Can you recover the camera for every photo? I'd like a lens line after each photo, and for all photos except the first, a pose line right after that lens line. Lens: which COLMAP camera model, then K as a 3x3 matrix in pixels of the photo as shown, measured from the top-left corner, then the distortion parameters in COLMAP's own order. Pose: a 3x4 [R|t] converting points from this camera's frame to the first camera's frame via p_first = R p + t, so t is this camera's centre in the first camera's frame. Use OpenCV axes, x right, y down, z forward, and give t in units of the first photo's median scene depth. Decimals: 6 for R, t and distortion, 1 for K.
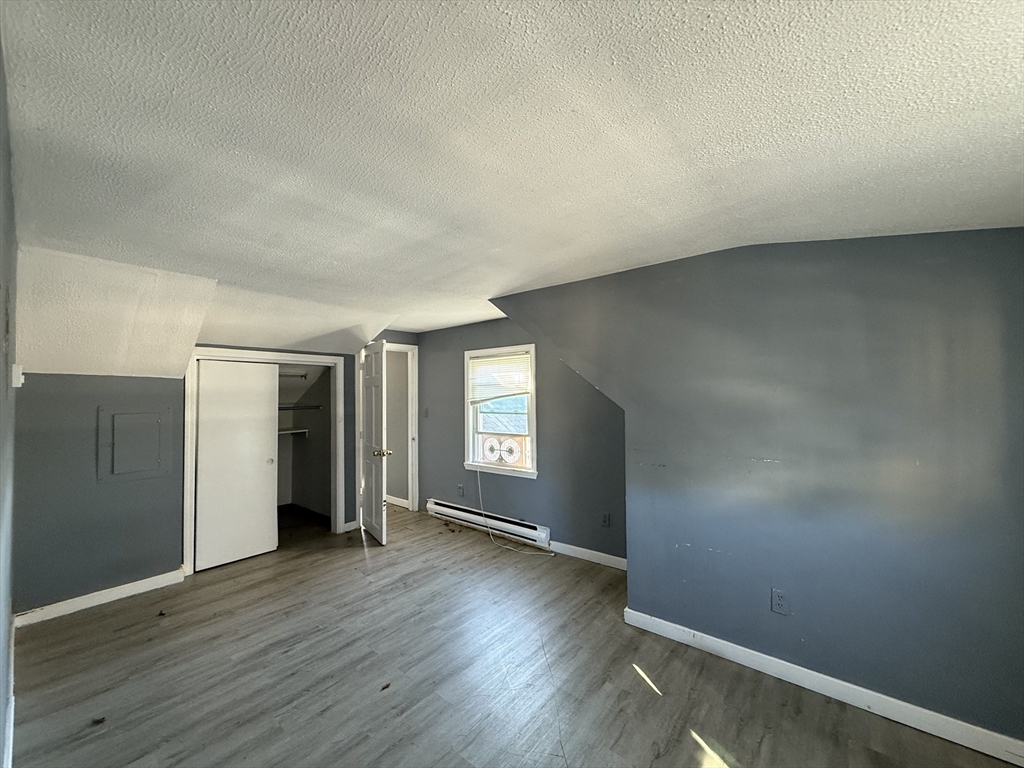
lens RADIAL K [[406.5, 0, 510.0], [0, 406.5, 386.5], [0, 0, 1]] dist [-0.000513, 0.000380]
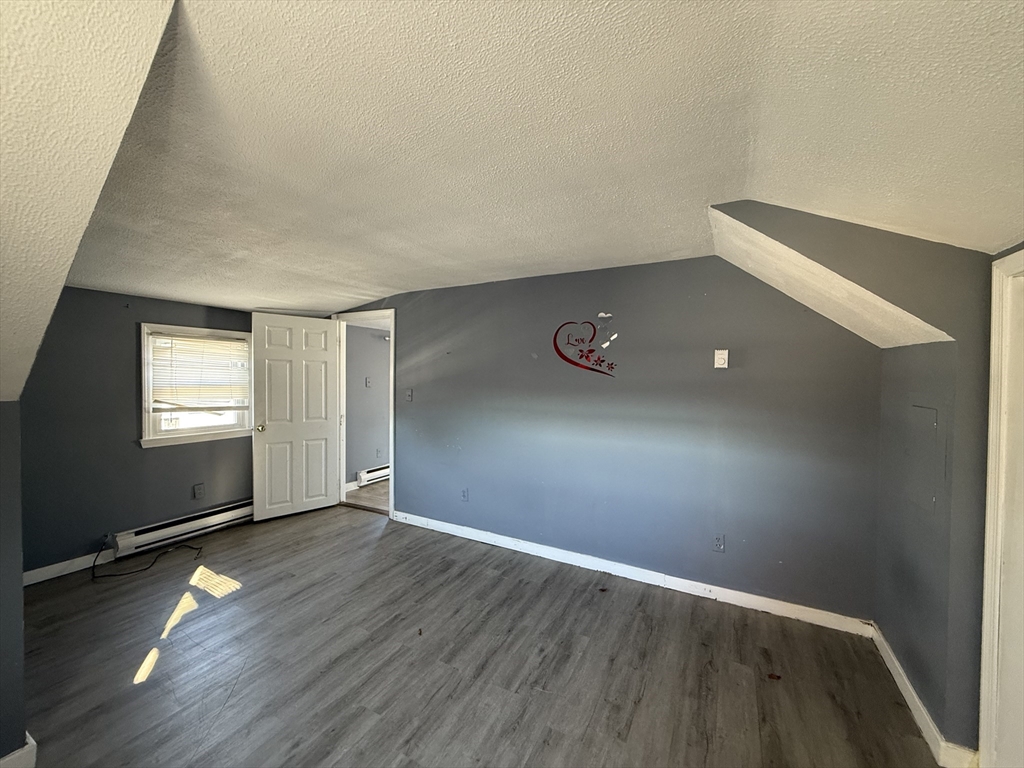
lens RADIAL K [[406.5, 0, 512.4], [0, 406.5, 382.5], [0, 0, 1]] dist [-0.000513, 0.000380]
pose [[-0.980044, -0.002772, -0.198761, -0.298888], [-0.002326, 0.999994, -0.002475, 0.043396], [0.198767, -0.001964, -0.980045, 1.899294]]
